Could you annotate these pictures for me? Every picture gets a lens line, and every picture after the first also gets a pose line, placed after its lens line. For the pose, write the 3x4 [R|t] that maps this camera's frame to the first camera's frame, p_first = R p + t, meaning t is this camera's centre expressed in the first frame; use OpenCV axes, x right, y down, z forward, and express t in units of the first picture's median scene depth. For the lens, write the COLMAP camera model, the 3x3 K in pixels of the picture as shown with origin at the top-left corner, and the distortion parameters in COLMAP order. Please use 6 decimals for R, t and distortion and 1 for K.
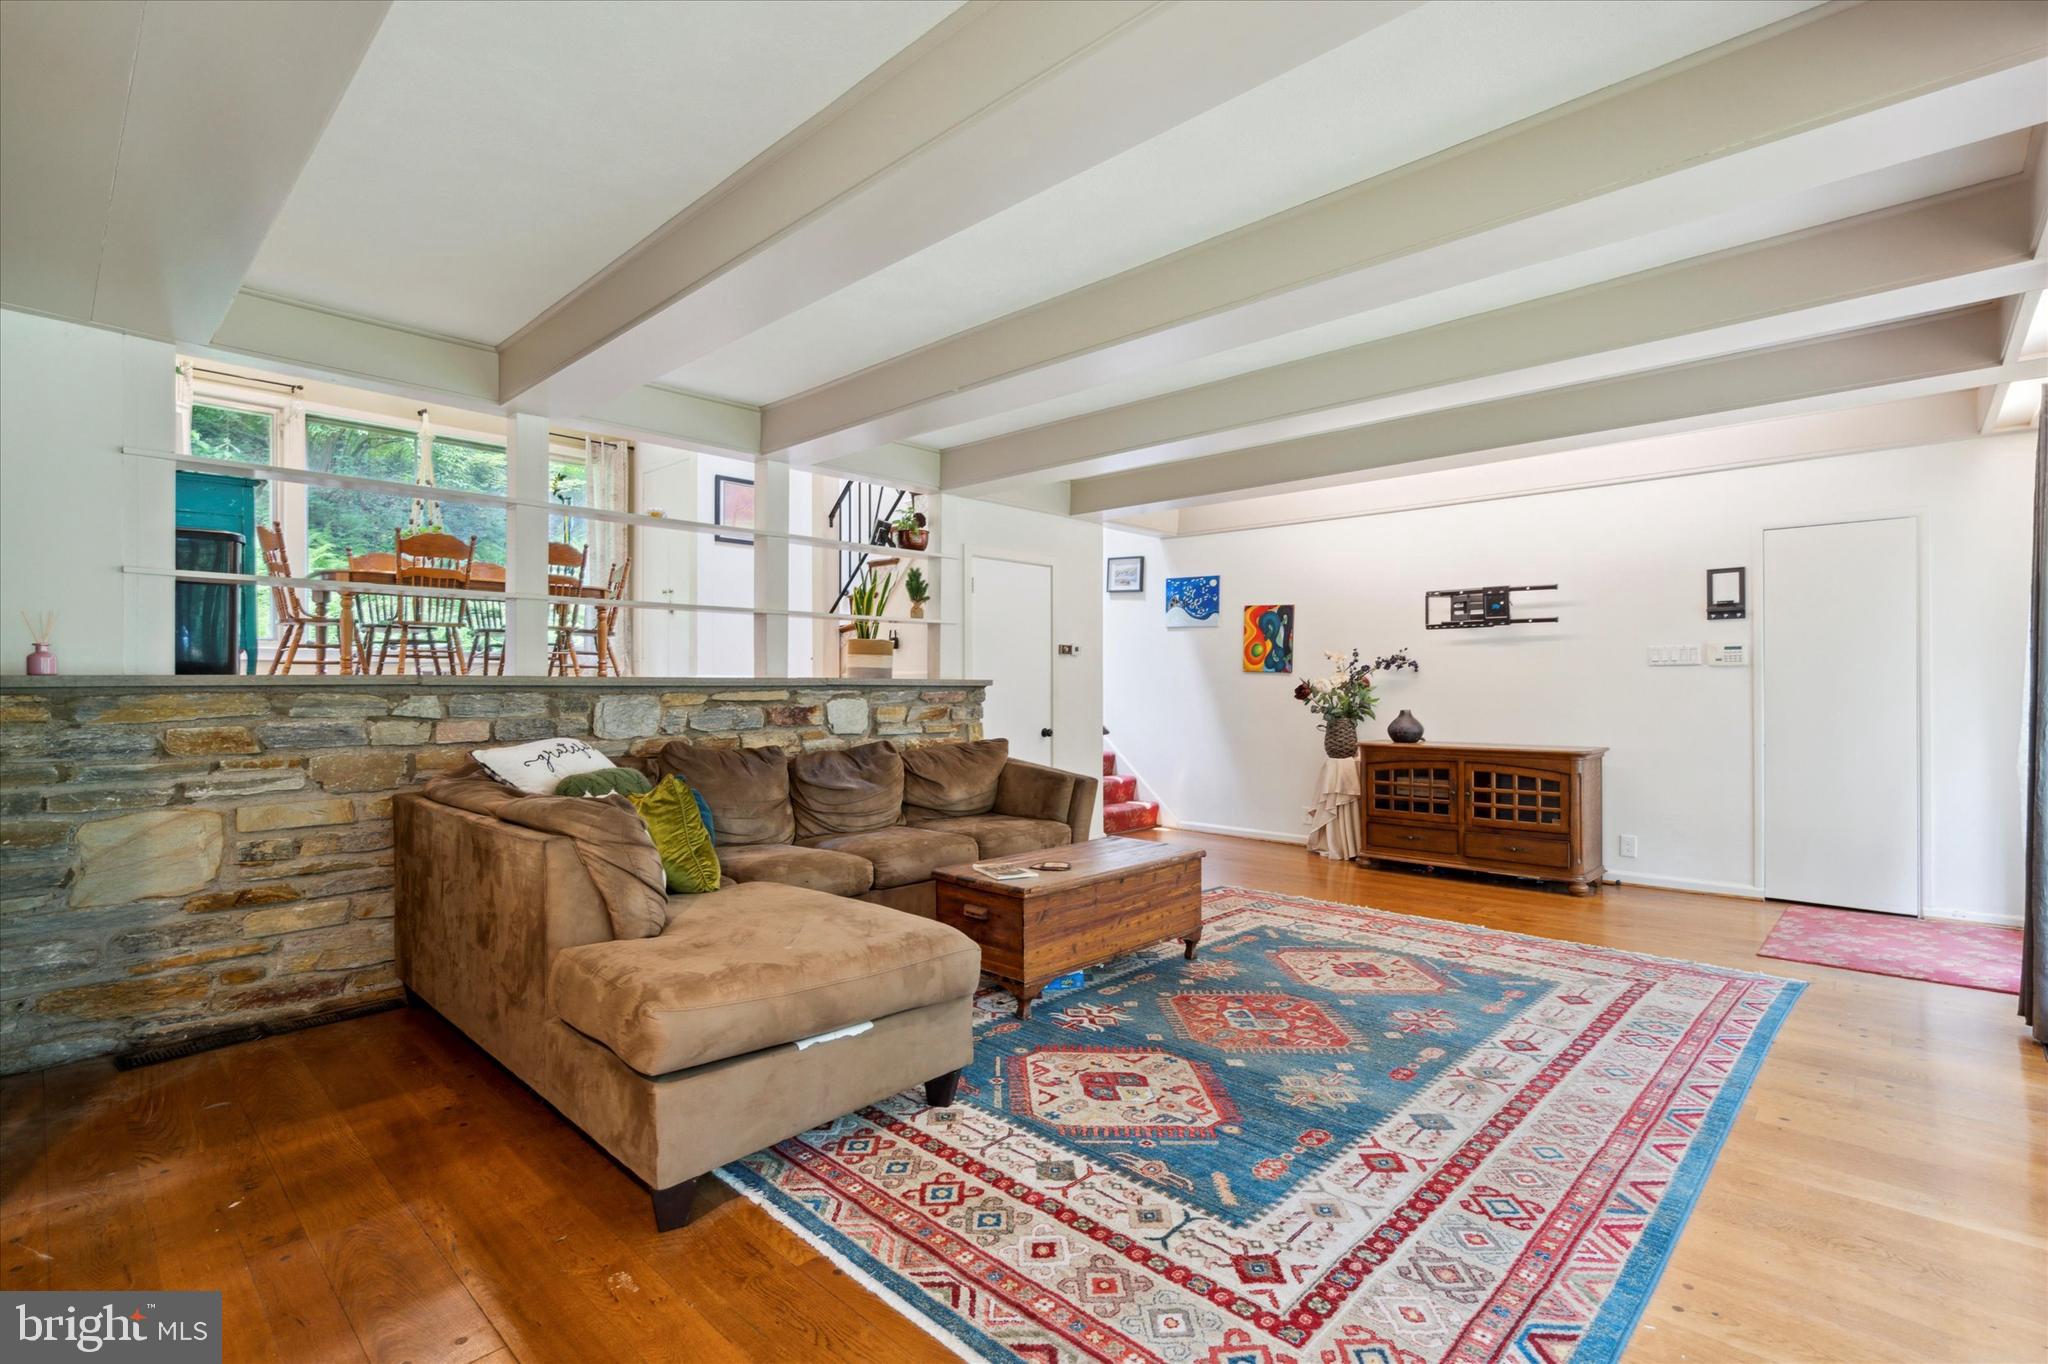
lens RADIAL K [[937.4, 0, 1026.2], [0, 937.4, 687.7], [0, 0, 1]] dist [-0.004790, 0.001255]
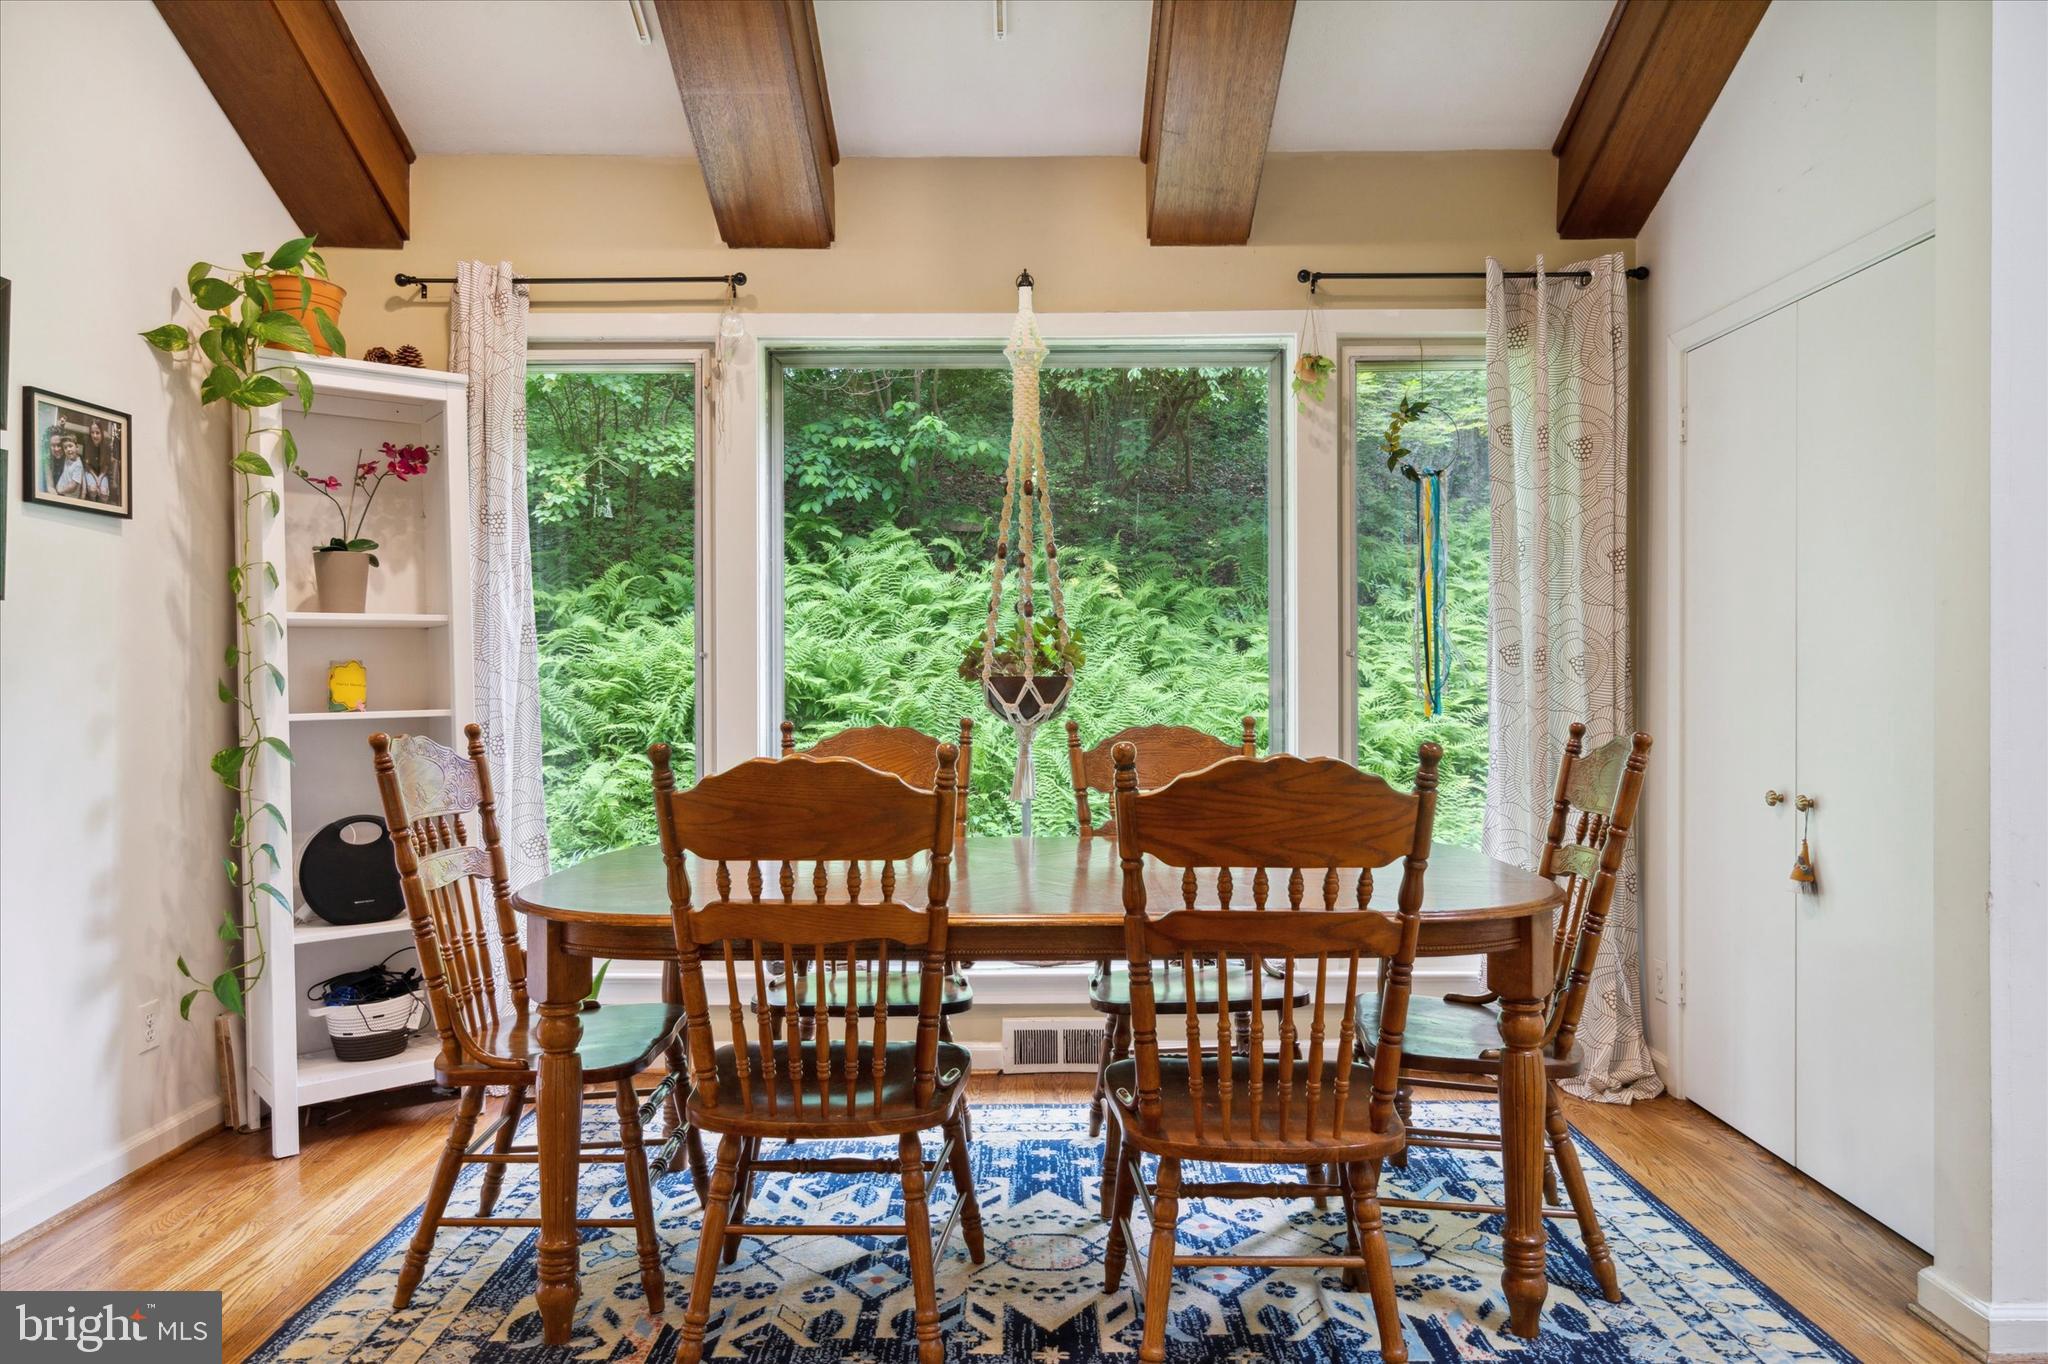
lens RADIAL K [[1308.1, 0, 1024.0], [0, 1308.1, 682.0], [0, 0, 1]] dist [0.005183, 0.001035]
pose [[0.680428, 0.003797, -0.732805, -0.693142], [-0.001200, 0.999991, 0.004068, -0.356283], [0.732814, -0.001889, 0.680427, 1.594985]]
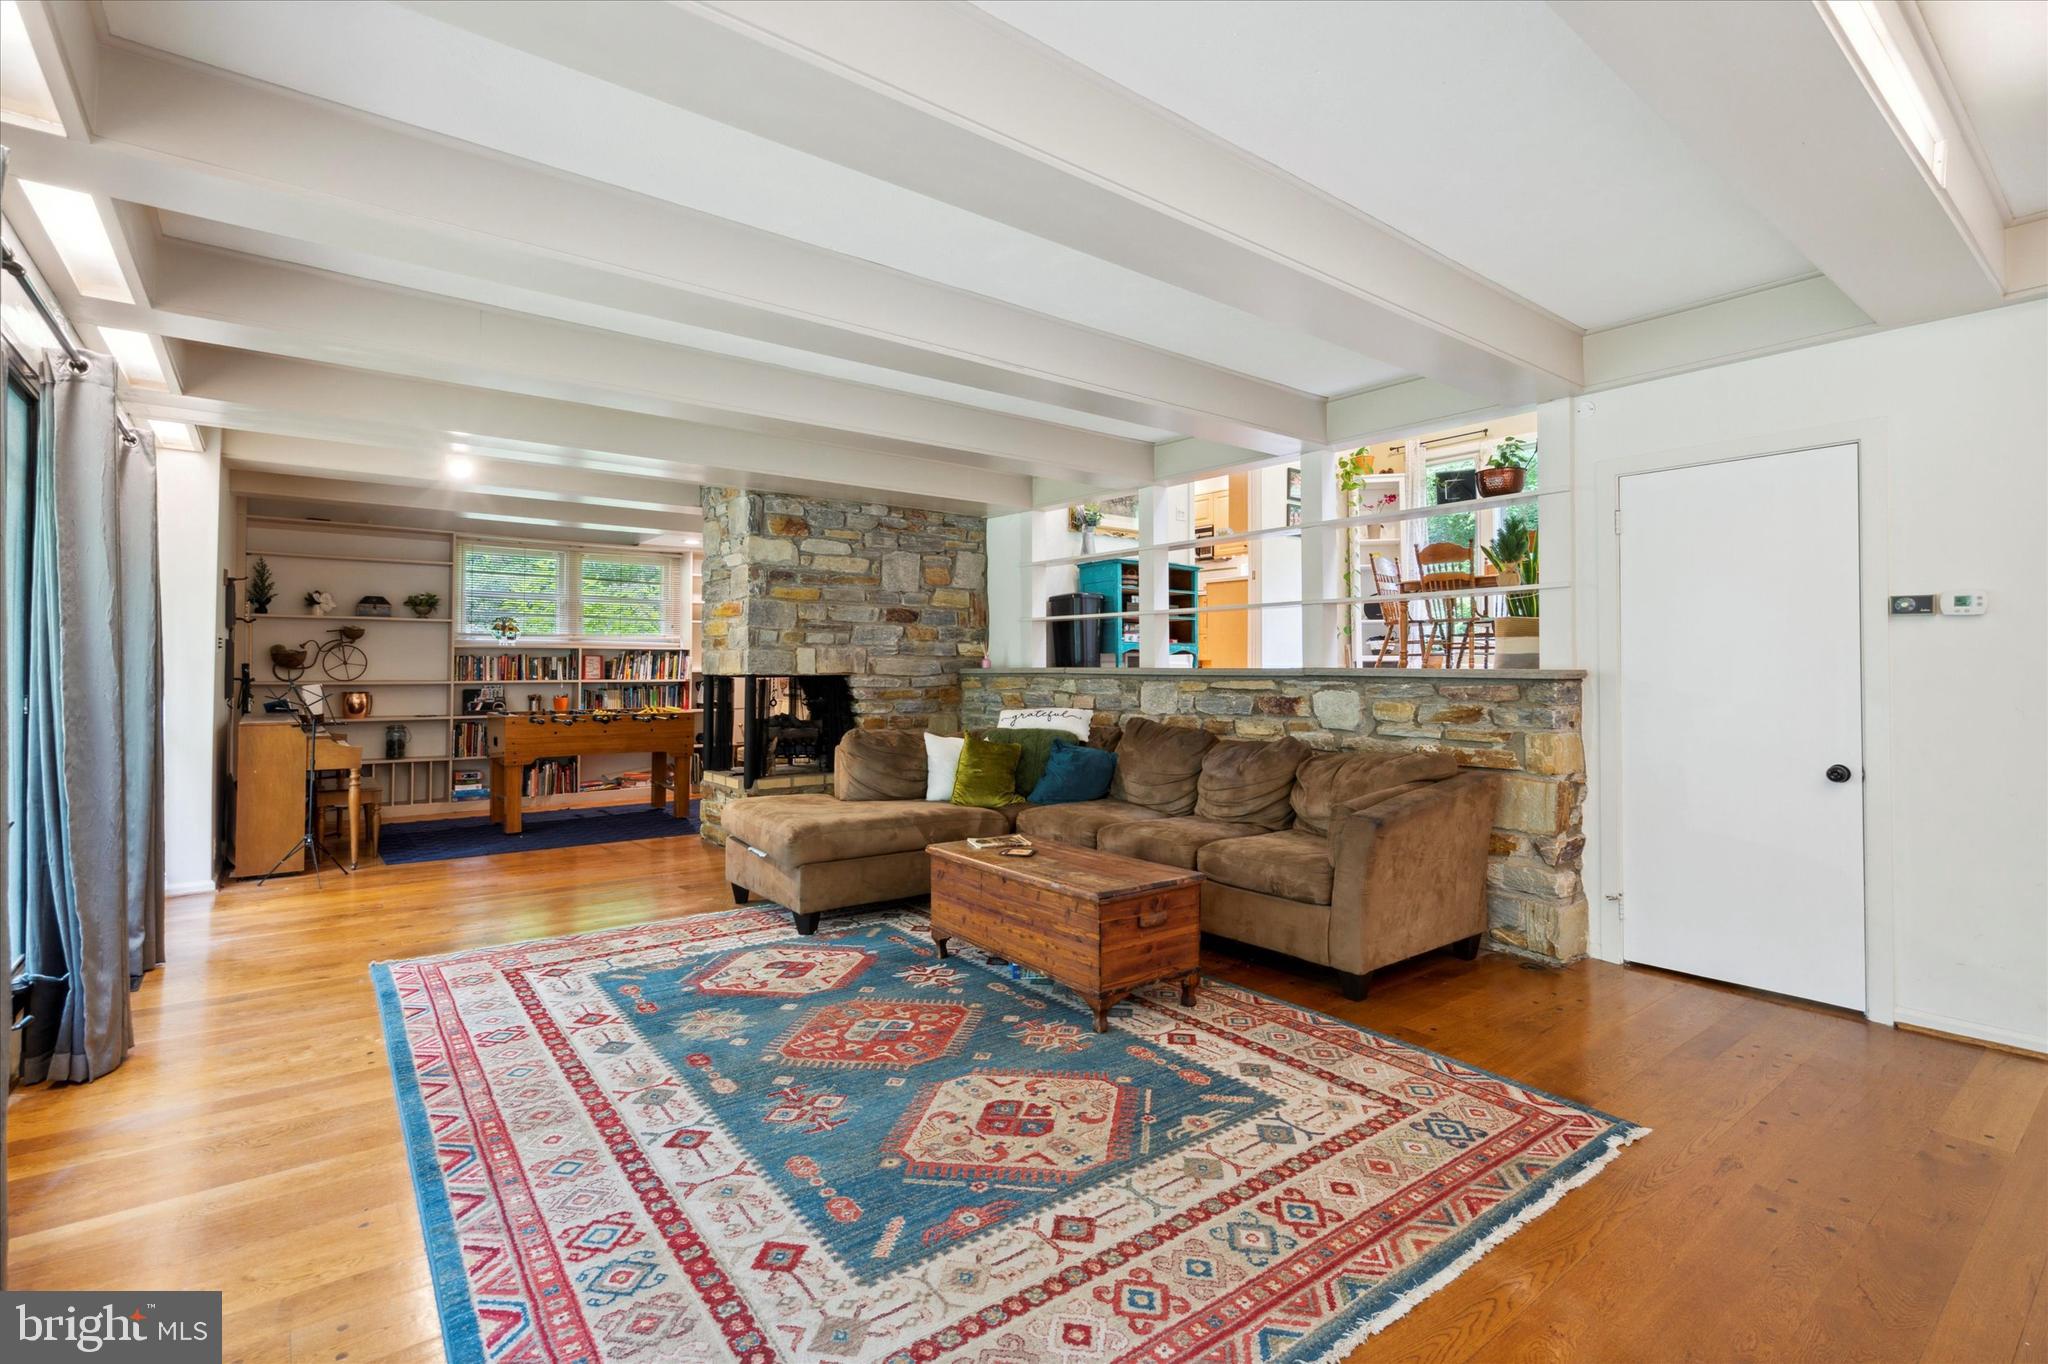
lens RADIAL K [[948.6, 0, 1030.1], [0, 948.6, 655.9], [0, 0, 1]] dist [-0.009109, 0.000714]
pose [[-0.147561, -0.012384, -0.988975, 1.180873], [-0.003144, 0.999922, -0.012051, -0.015197], [0.989048, 0.001331, -0.147588, 1.295342]]
